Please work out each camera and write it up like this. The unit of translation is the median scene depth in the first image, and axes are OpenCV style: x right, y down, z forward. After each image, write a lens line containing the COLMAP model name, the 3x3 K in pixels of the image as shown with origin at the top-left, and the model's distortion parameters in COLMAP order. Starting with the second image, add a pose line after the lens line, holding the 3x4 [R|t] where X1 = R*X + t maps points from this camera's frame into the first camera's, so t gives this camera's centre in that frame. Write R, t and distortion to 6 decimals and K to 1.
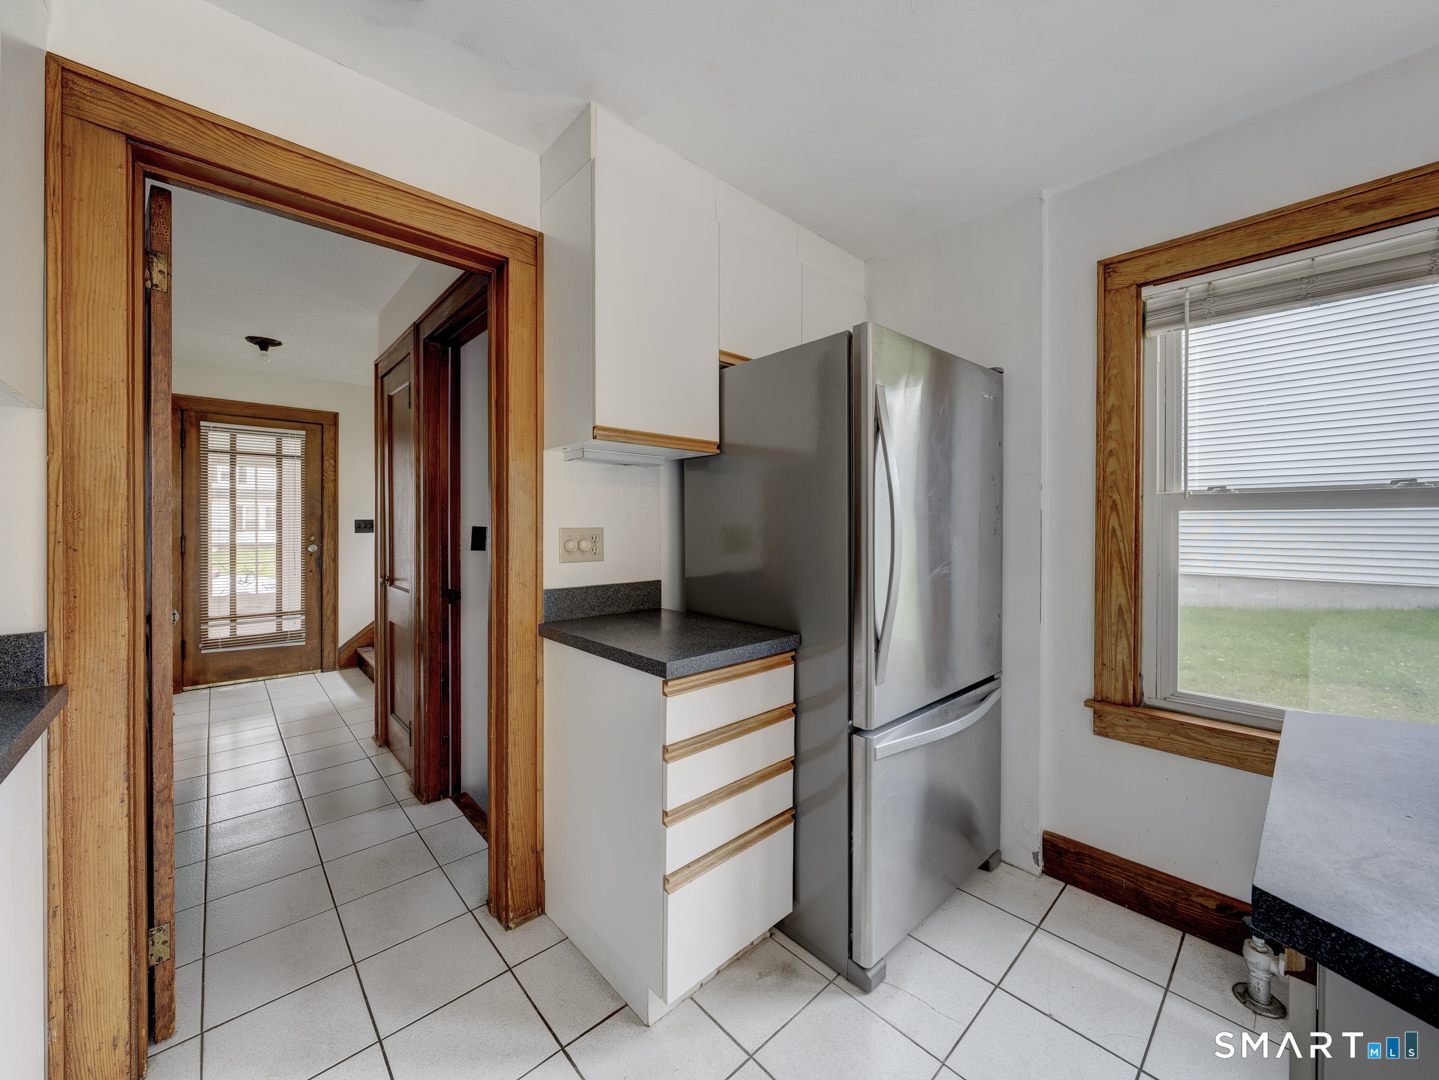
lens RADIAL K [[549.0, 0, 722.3], [0, 549.0, 530.8], [0, 0, 1]] dist [-0.002963, -0.000298]
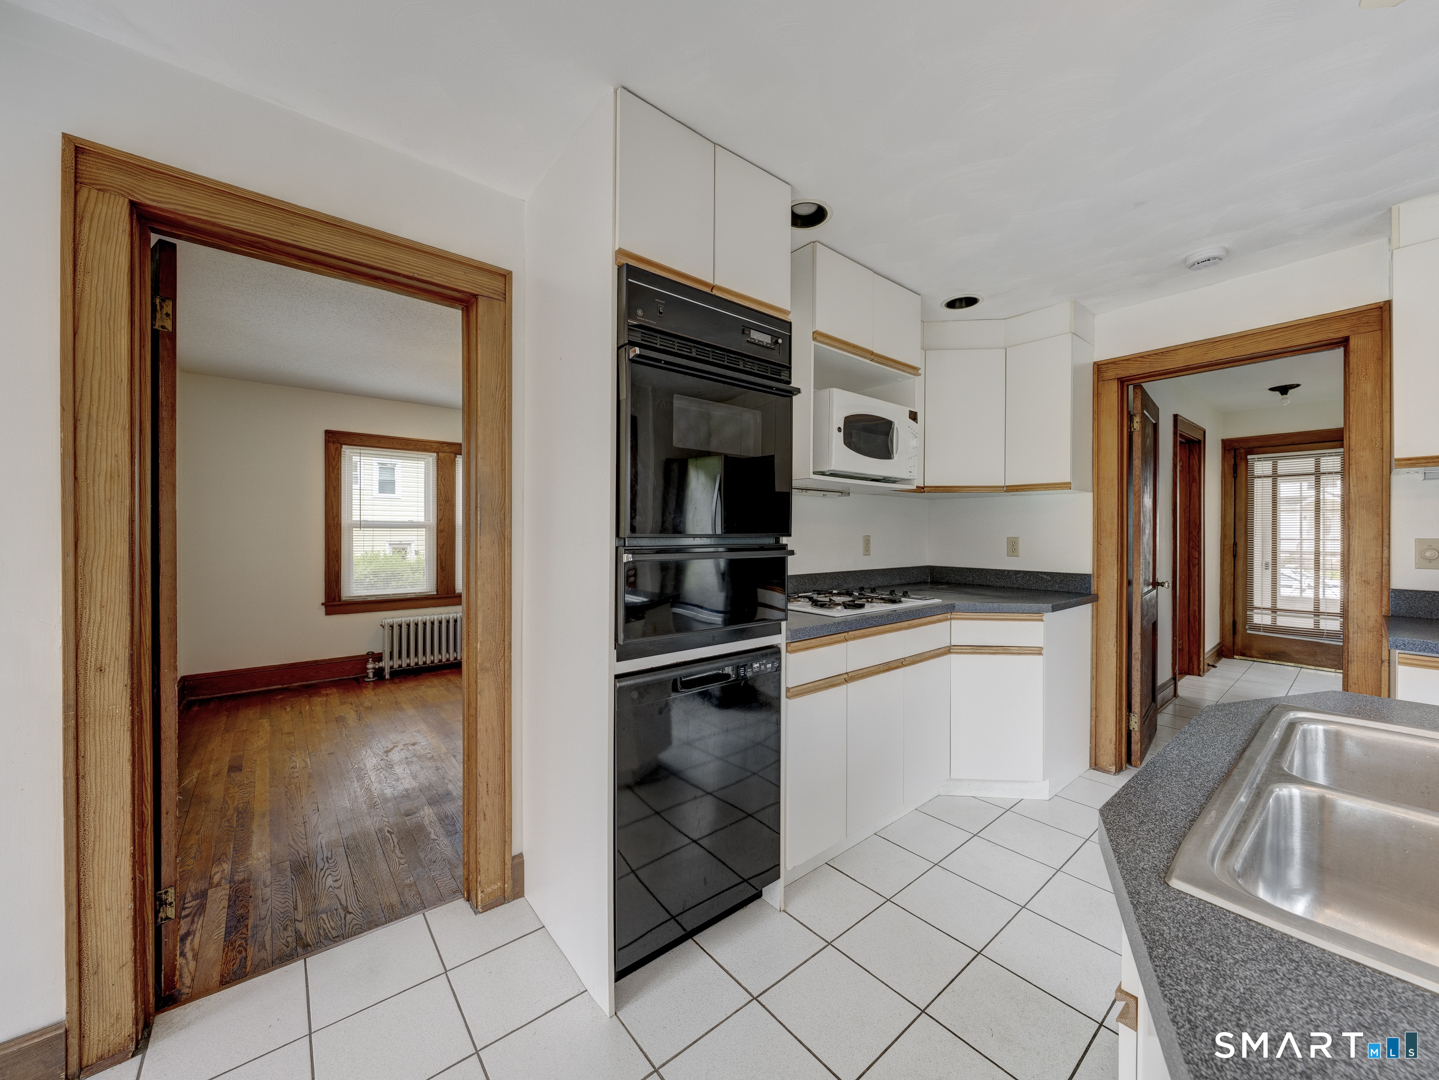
lens RADIAL K [[549.0, 0, 722.3], [0, 549.0, 530.8], [0, 0, 1]] dist [-0.002963, -0.000298]
pose [[-0.053298, -0.003586, -0.998572, 0.395636], [-0.012684, 0.999915, -0.002914, 0.000318], [0.998498, 0.012510, -0.053339, -0.173768]]
